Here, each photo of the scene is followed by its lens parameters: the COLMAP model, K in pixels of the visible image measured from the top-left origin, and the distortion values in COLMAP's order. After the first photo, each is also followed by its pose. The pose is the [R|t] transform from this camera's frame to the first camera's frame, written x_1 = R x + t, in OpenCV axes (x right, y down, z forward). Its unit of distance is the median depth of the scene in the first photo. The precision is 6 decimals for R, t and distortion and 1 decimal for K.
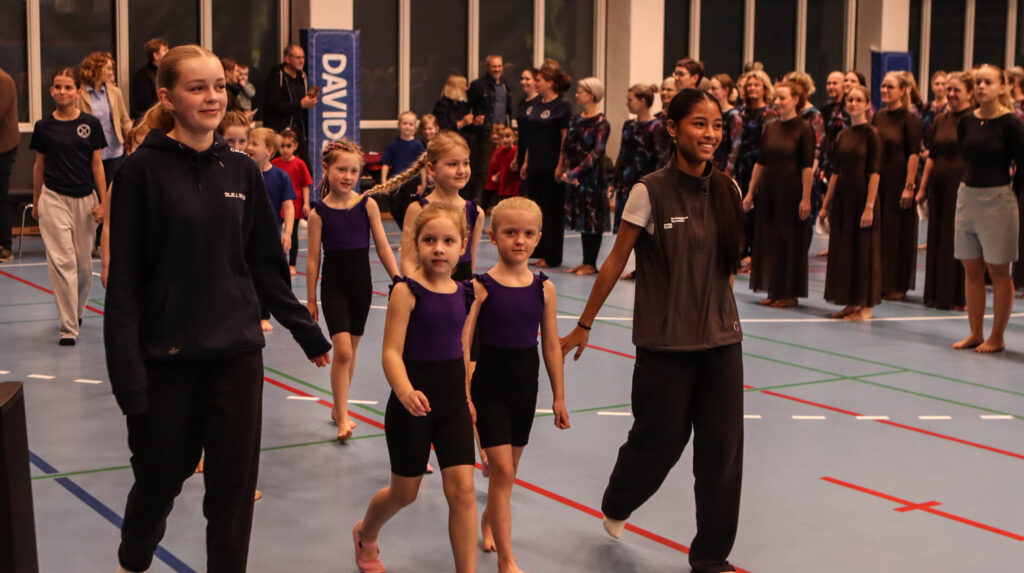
lens RADIAL K [[1581.9, 0, 509.1], [0, 1581.9, 288.8], [0, 0, 1]] dist [-0.069330, -0.045544]
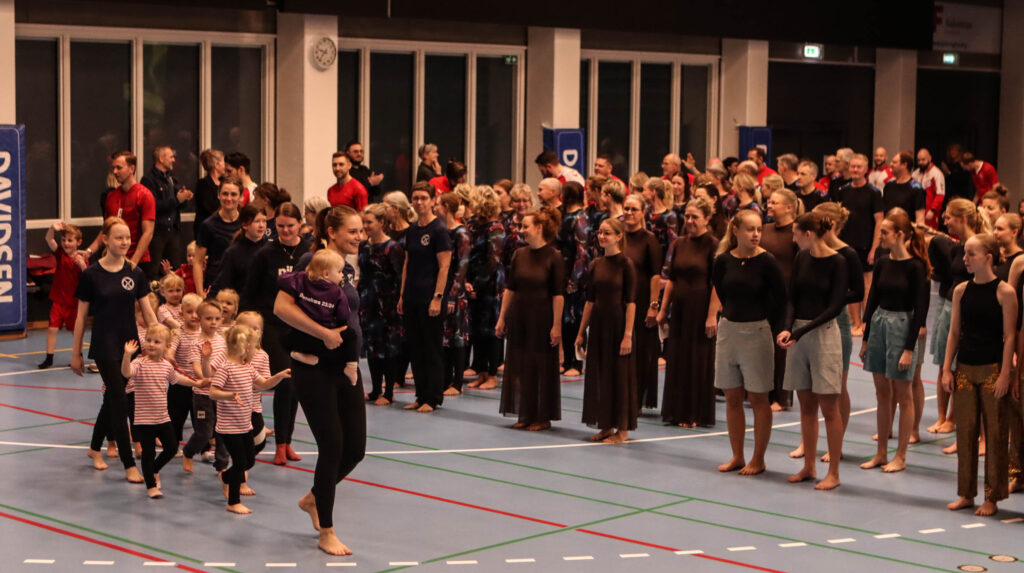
lens RADIAL K [[1887.6, 0, 513.2], [0, 1887.6, 285.8], [0, 0, 1]] dist [-0.067639, 0.227471]
pose [[0.966339, -0.024485, 0.256103, -0.135852], [0.031856, 0.999188, -0.024673, -0.046649], [-0.255291, 0.032001, 0.966335, -0.158862]]
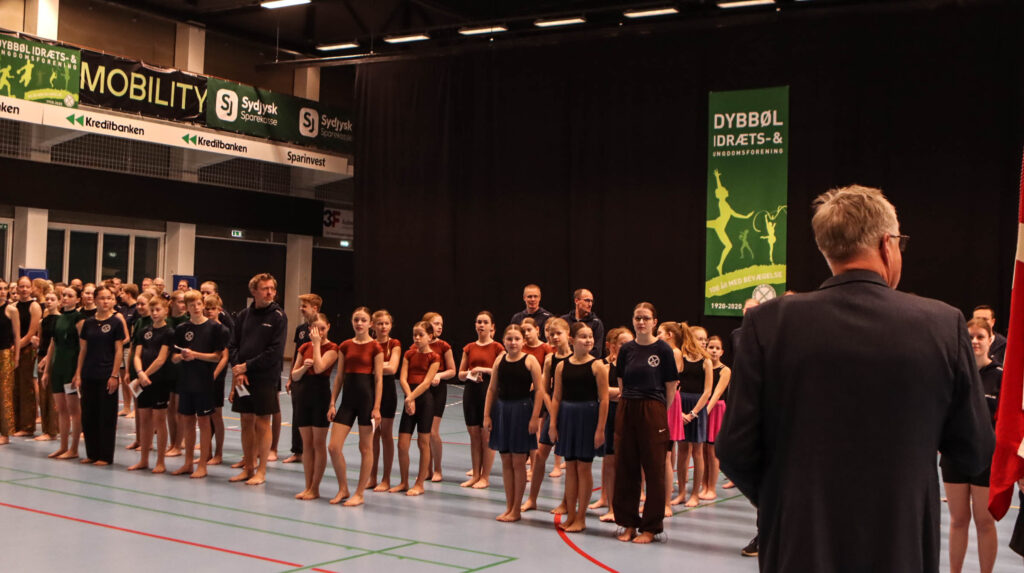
lens RADIAL K [[1244.0, 0, 509.5], [0, 1244.0, 264.0], [0, 0, 1]] dist [-0.113820, 0.177513]
pose [[0.911272, 0.032658, 0.410509, 0.288761], [0.030920, 0.988610, -0.147287, 0.063913], [-0.410643, 0.146911, 0.899883, -0.485265]]
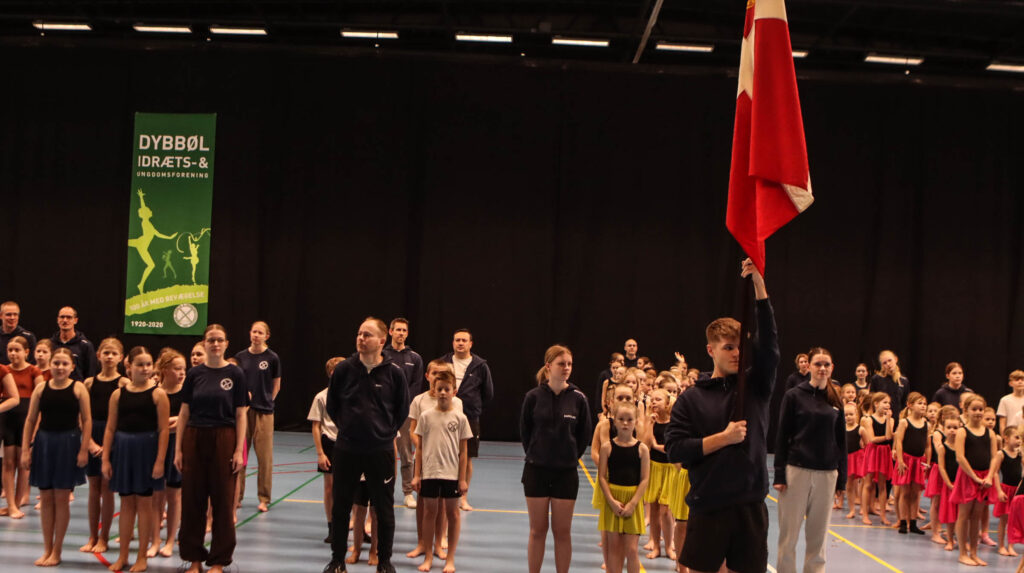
lens RADIAL K [[1143.9, 0, 511.0], [0, 1143.9, 289.9], [0, 0, 1]] dist [-0.086055, 0.009138]
pose [[0.555653, 0.050465, 0.829882, 0.226688], [0.075631, 0.990950, -0.110899, 0.046245], [-0.827967, 0.124386, 0.546807, -0.360664]]
